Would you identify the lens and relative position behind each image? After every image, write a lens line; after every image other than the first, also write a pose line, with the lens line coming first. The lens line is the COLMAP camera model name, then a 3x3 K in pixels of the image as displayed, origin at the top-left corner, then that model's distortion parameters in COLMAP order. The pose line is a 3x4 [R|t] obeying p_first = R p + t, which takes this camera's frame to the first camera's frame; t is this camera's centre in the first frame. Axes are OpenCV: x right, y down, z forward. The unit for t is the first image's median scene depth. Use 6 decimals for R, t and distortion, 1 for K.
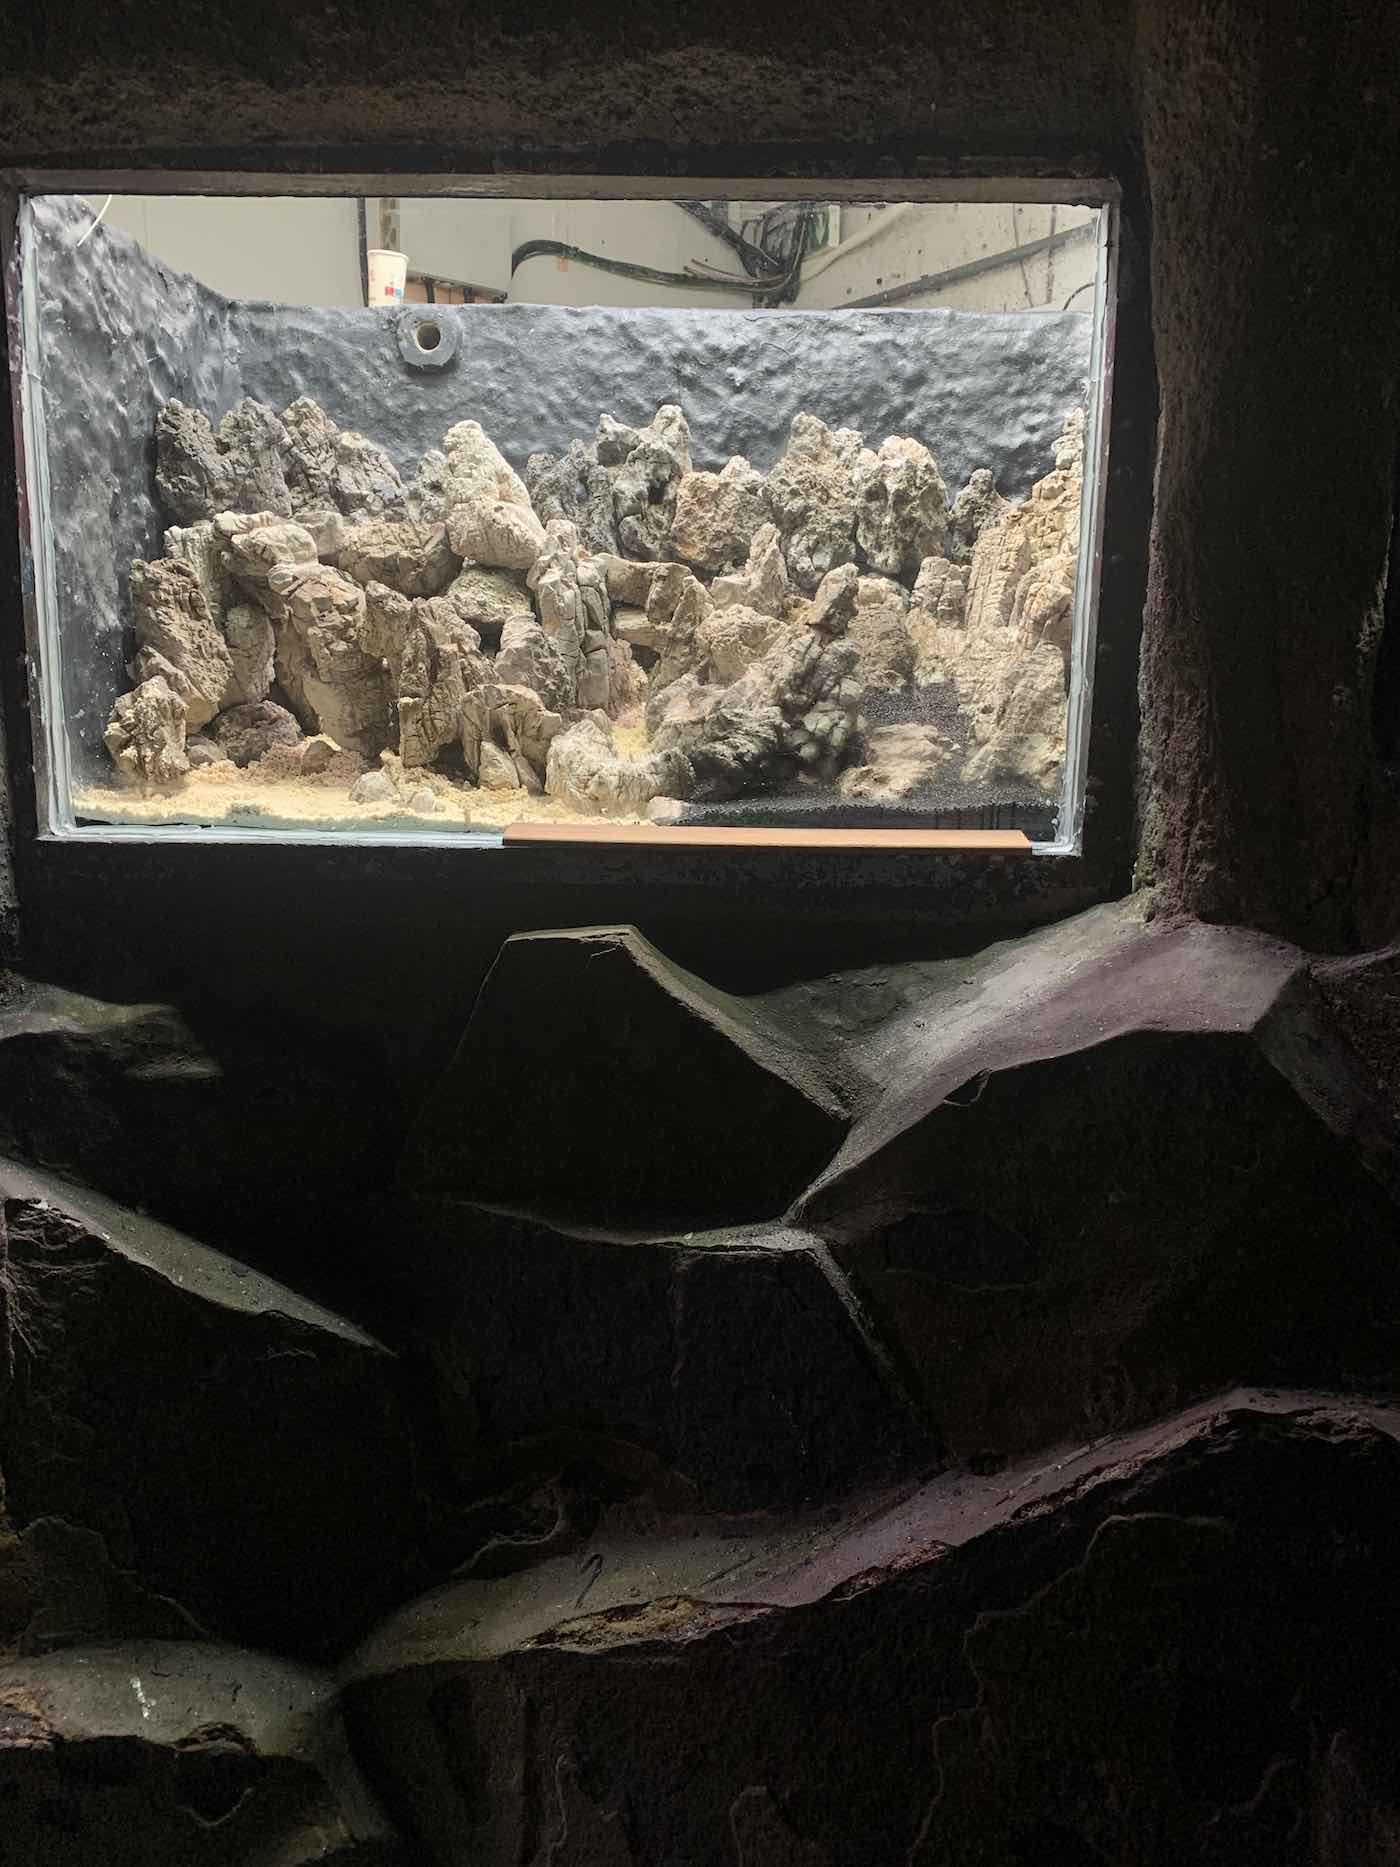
lens RADIAL K [[1512.1, 0, 730.6], [0, 1512.1, 943.3], [0, 0, 1]] dist [0.058817, -0.121032]
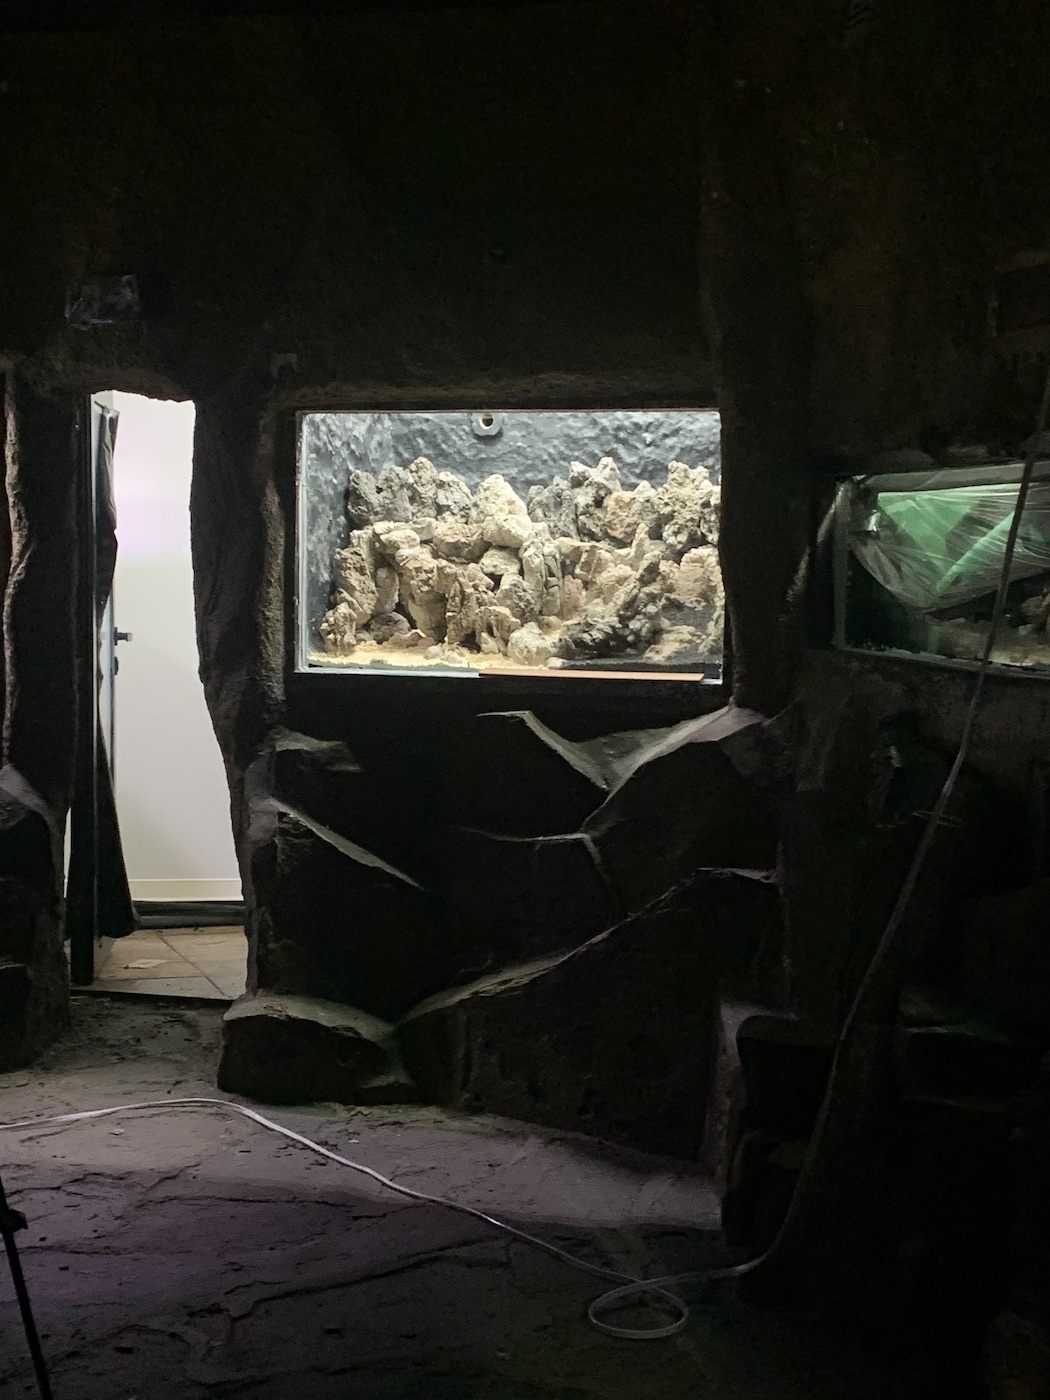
lens RADIAL K [[1626.5, 0, 525.0], [0, 1626.5, 700.0], [0, 0, 1]] dist [0.001308, -0.000527]
pose [[0.971878, 0.017851, -0.234805, 0.393652], [-0.039456, 0.995371, -0.087640, 0.146501], [0.232154, 0.094440, 0.968084, -1.096064]]
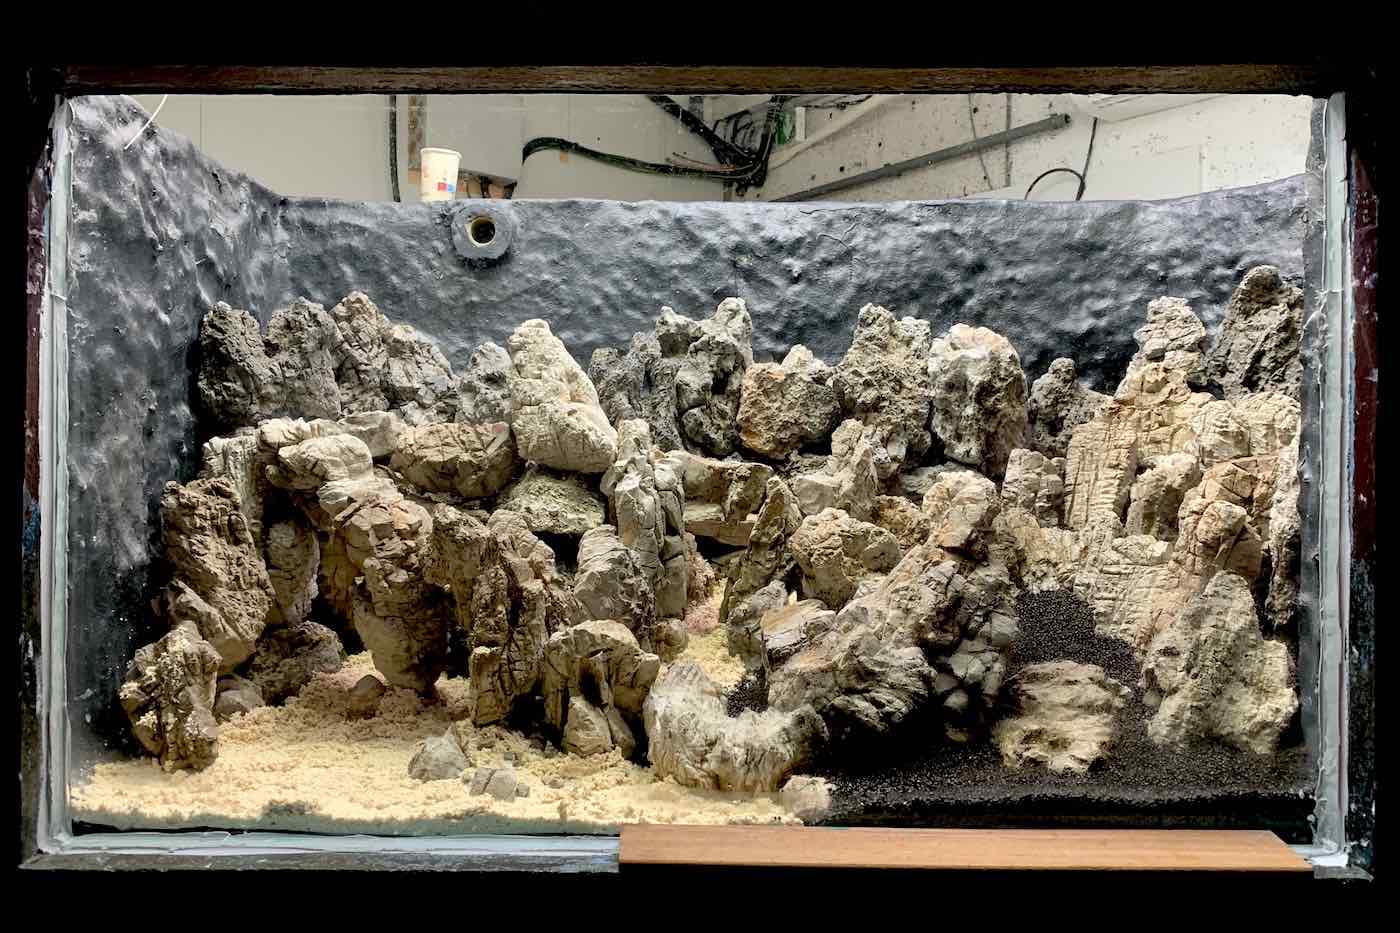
lens RADIAL K [[1263.5, 0, 700.0], [0, 1263.5, 466.5], [0, 0, 1]] dist [0.150998, -0.548873]
pose [[0.999624, -0.012257, 0.024524, -0.095190], [0.016453, 0.983716, -0.178973, -0.115478], [-0.021931, 0.179309, 0.983548, 0.248340]]
